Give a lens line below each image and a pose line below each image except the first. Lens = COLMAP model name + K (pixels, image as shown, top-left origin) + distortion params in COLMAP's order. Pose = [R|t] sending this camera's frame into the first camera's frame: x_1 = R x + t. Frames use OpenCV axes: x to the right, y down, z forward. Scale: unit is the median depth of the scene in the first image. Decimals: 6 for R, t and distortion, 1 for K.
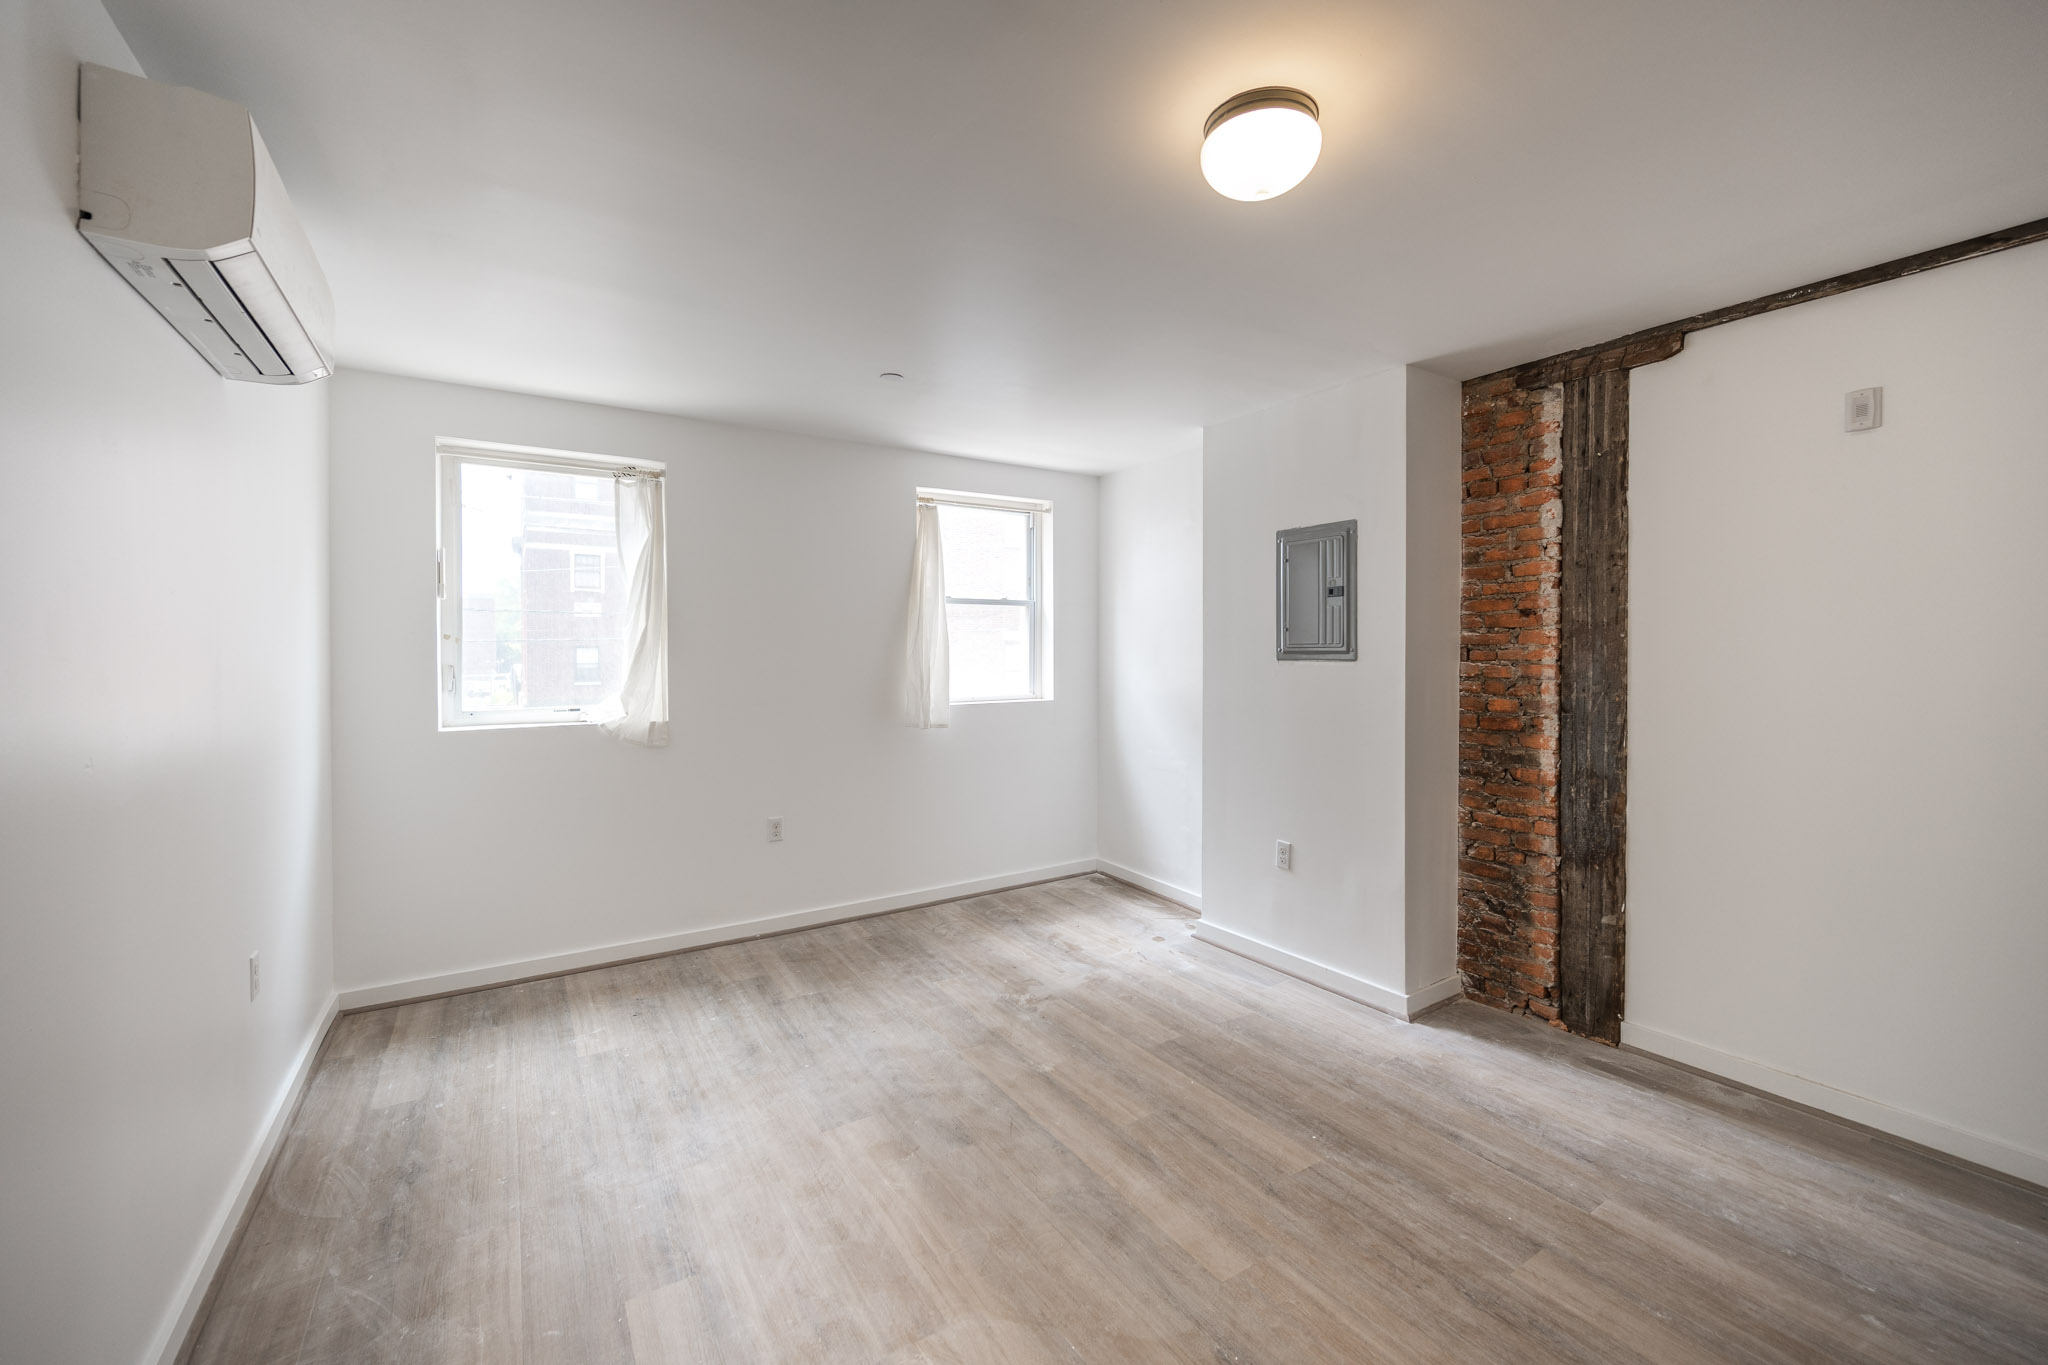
lens RADIAL K [[792.4, 0, 1024.7], [0, 792.4, 657.1], [0, 0, 1]] dist [0.000443, -0.000046]
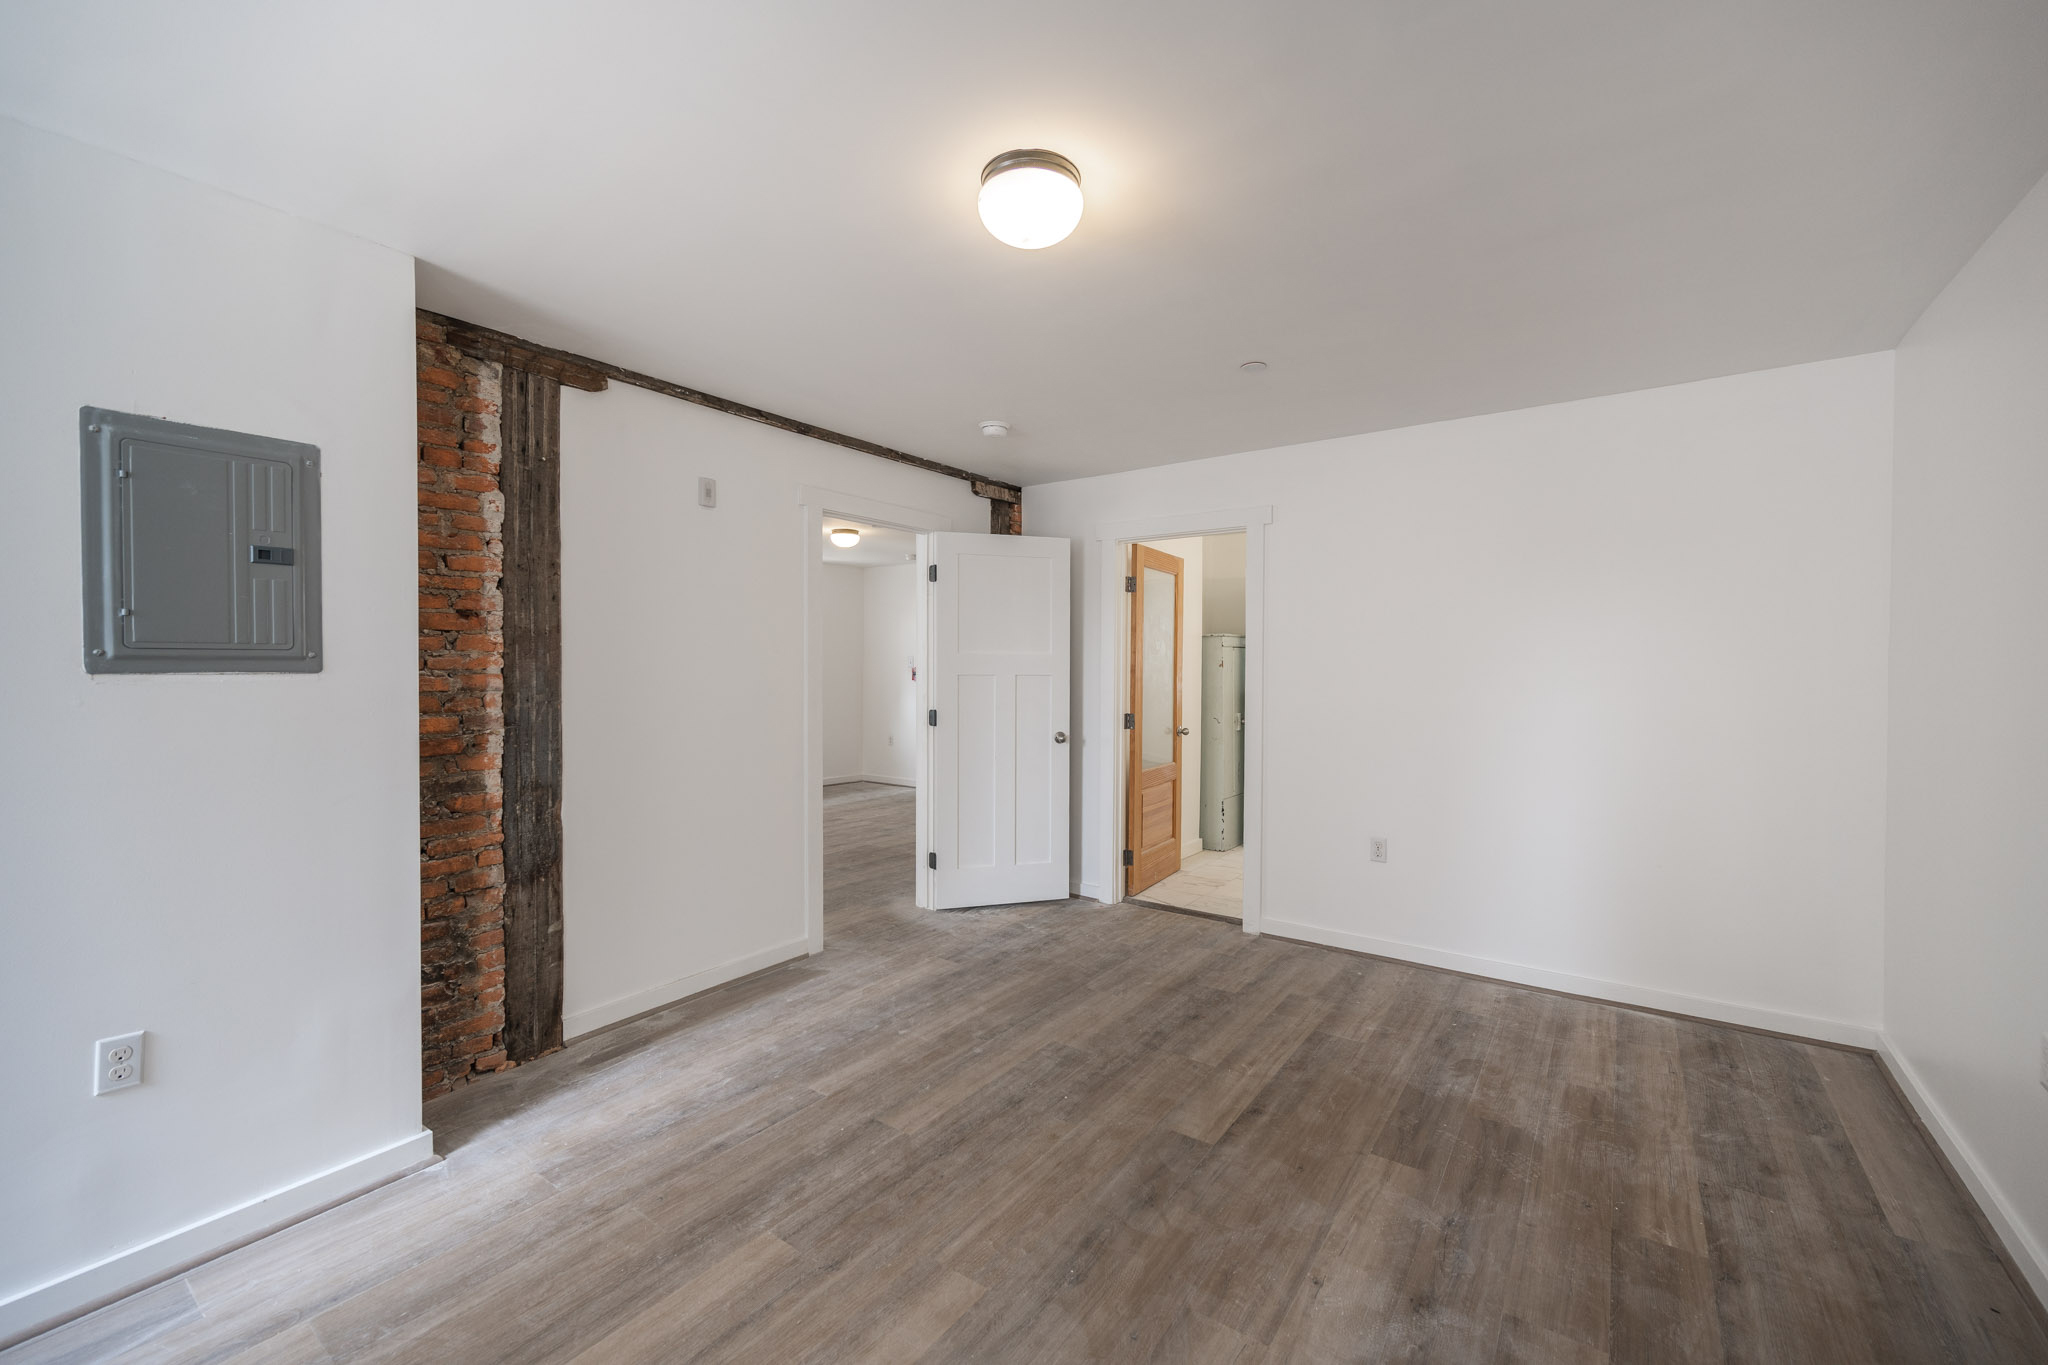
lens RADIAL K [[826.8, 0, 1024.8], [0, 826.8, 678.7], [0, 0, 1]] dist [0.000021, -0.000197]
pose [[-0.354216, -0.015224, 0.935040, -0.425469], [0.004635, 0.999827, 0.018035, 0.000686], [-0.935152, 0.010722, -0.354084, 0.768865]]
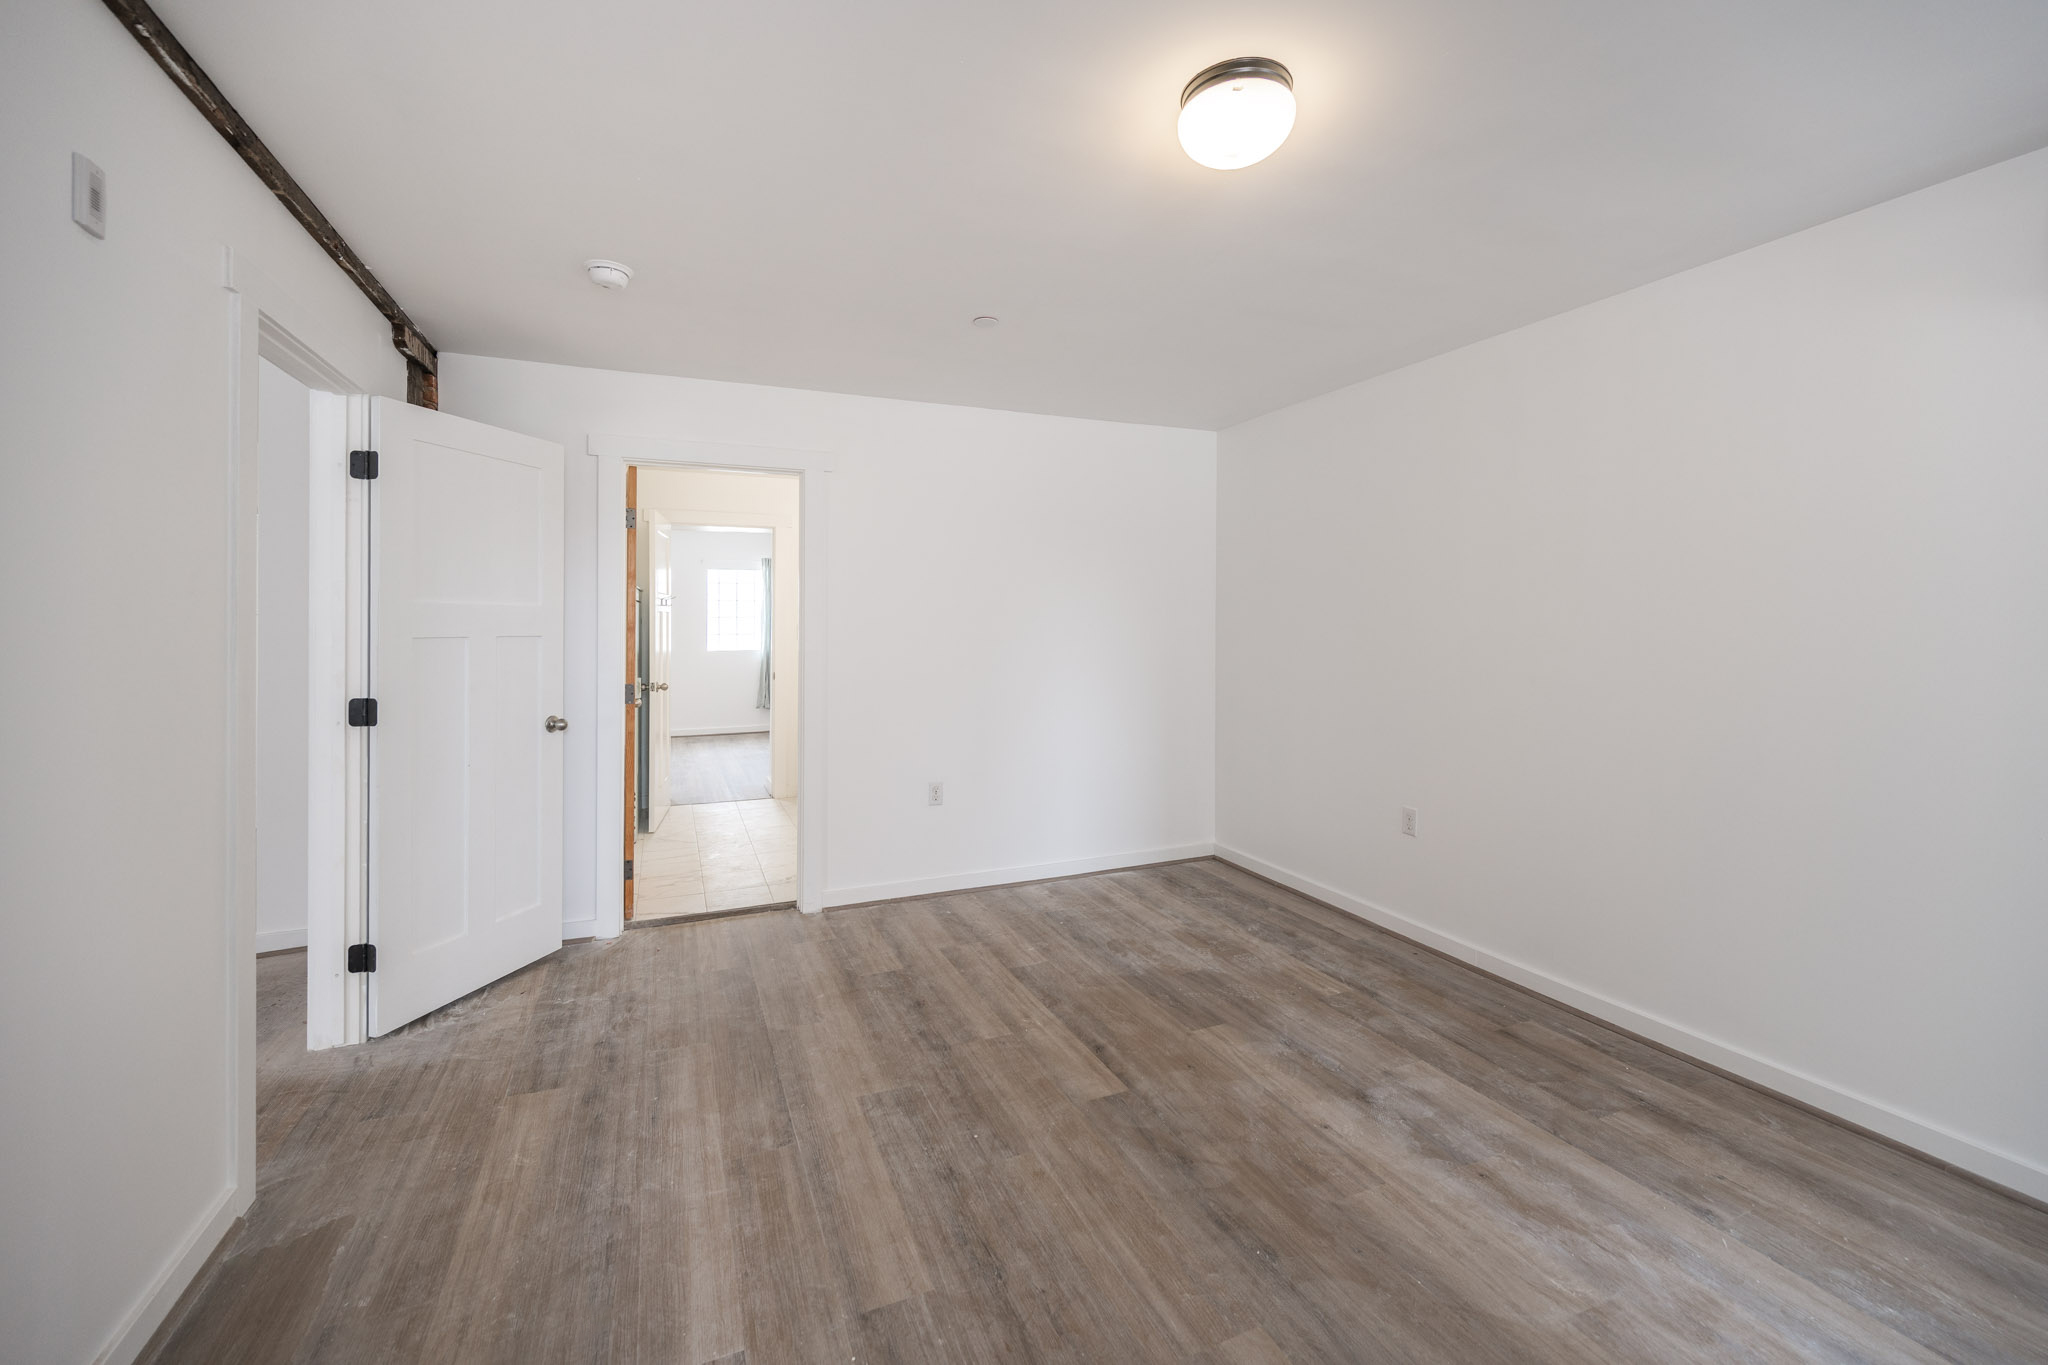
lens RADIAL K [[840.6, 0, 992.8], [0, 840.6, 631.3], [0, 0, 1]] dist [0.001654, 0.000027]
pose [[-0.983525, -0.000950, 0.180772, 0.218330], [0.002410, 0.999828, 0.018365, -0.003463], [-0.180758, 0.018498, -0.983354, 1.146967]]
